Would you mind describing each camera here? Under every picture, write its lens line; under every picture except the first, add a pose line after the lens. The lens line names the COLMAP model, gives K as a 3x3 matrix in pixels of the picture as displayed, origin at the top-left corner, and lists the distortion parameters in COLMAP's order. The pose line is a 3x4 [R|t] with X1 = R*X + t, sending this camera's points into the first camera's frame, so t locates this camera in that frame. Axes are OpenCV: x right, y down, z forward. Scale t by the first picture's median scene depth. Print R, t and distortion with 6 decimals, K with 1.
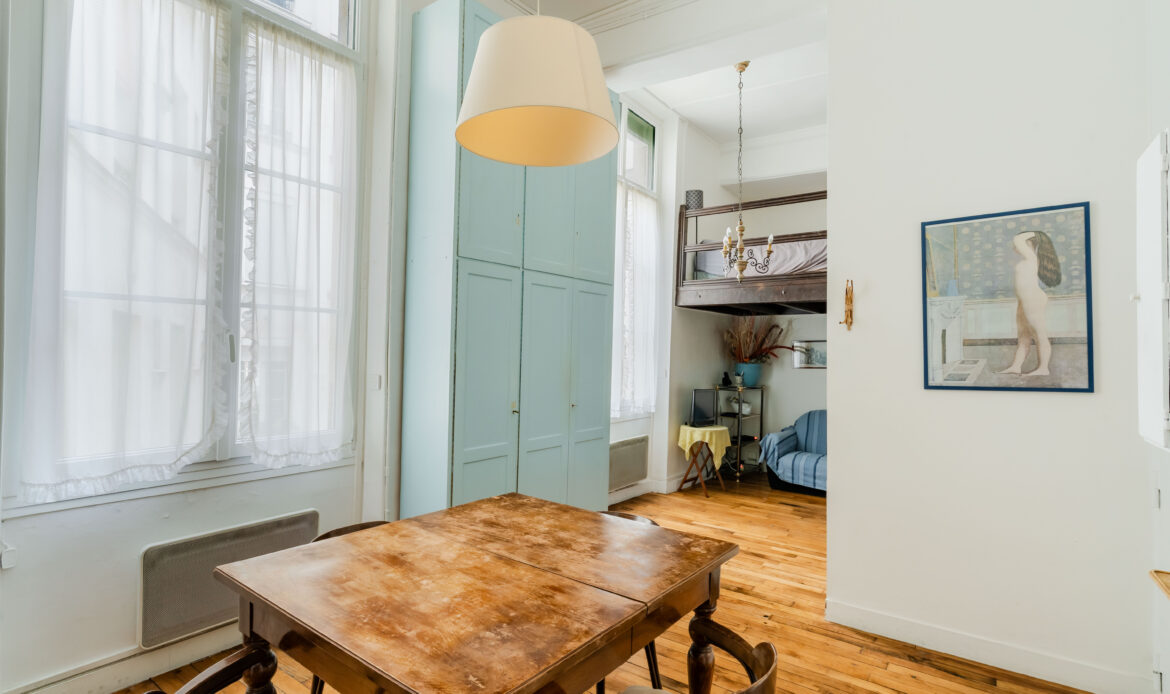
lens RADIAL K [[573.3, 0, 578.0], [0, 573.3, 348.1], [0, 0, 1]] dist [-0.002191, -0.000196]
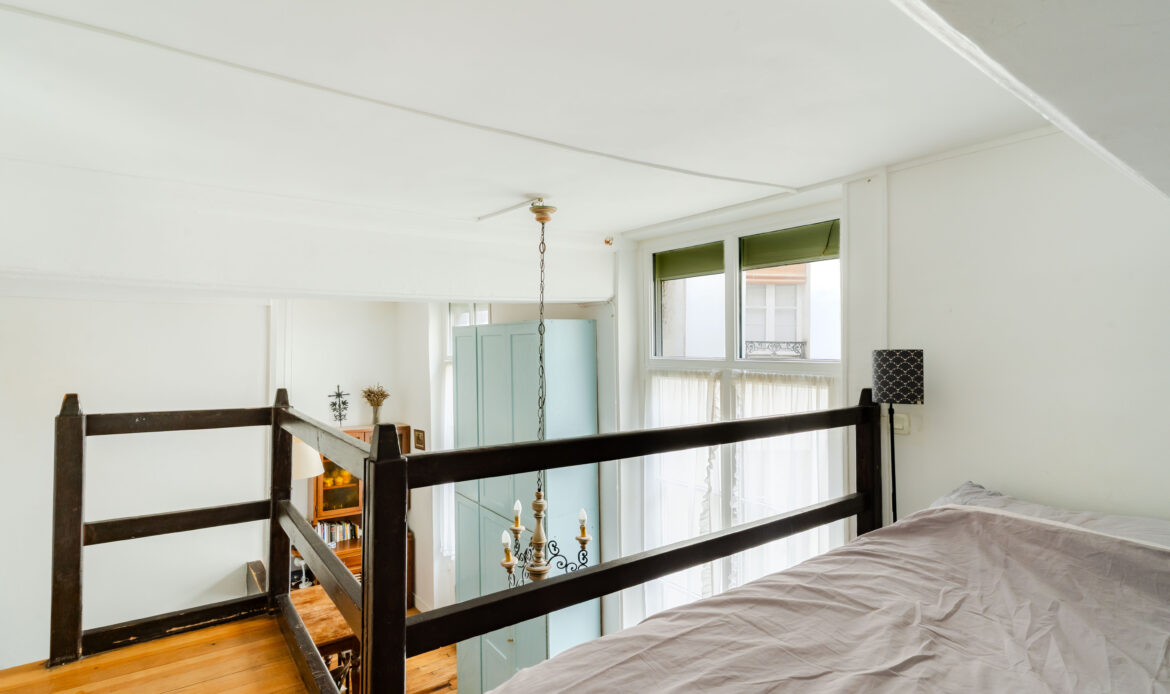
lens RADIAL K [[544.1, 0, 602.8], [0, 544.1, 358.7], [0, 0, 1]] dist [0.000354, -0.000088]
pose [[-0.255792, -0.008826, -0.966691, 1.368334], [-0.006351, 0.999952, -0.007449, -0.606004], [0.966711, 0.004234, -0.255836, 2.080032]]
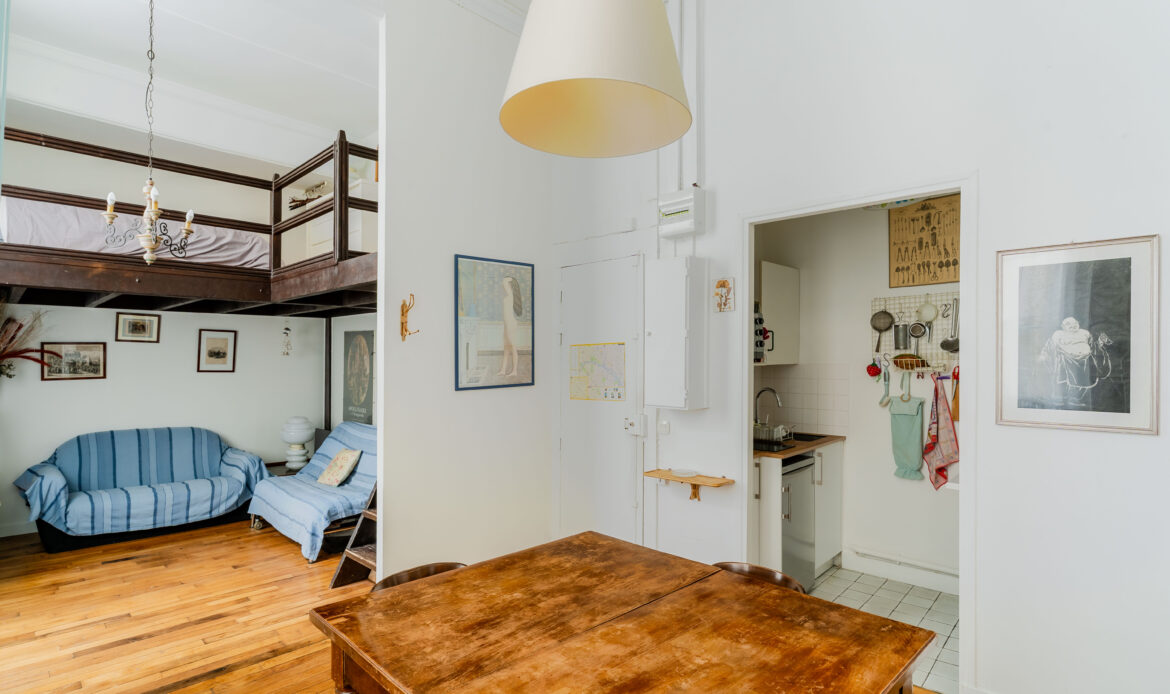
lens RADIAL K [[576.0, 0, 584.6], [0, 576.0, 358.6], [0, 0, 1]] dist [-0.003632, 0.000504]
pose [[0.134368, -0.011062, 0.990870, -0.624803], [-0.007915, 0.999894, 0.012236, -0.016417], [-0.990900, -0.009487, 0.134266, 0.605430]]
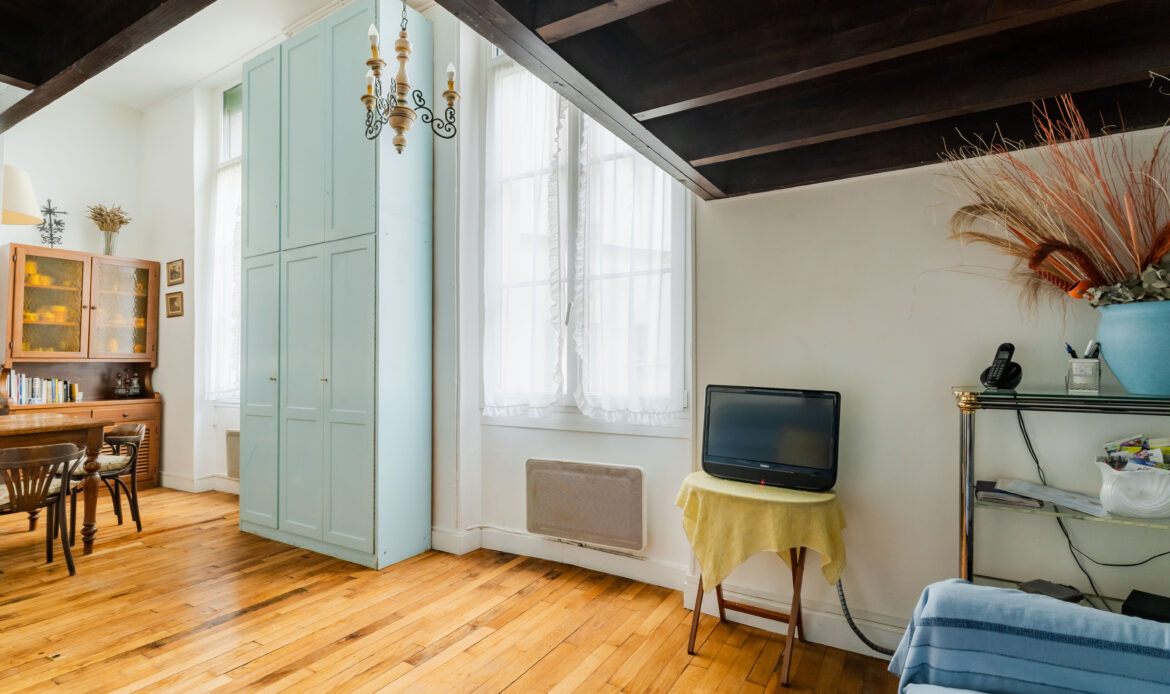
lens RADIAL K [[570.3, 0, 582.2], [0, 570.3, 337.1], [0, 0, 1]] dist [0.003735, -0.000701]
pose [[0.086226, -0.061963, -0.994347, 1.371339], [0.015404, 0.998028, -0.060857, 0.137027], [0.996156, -0.010069, 0.087011, 1.935960]]
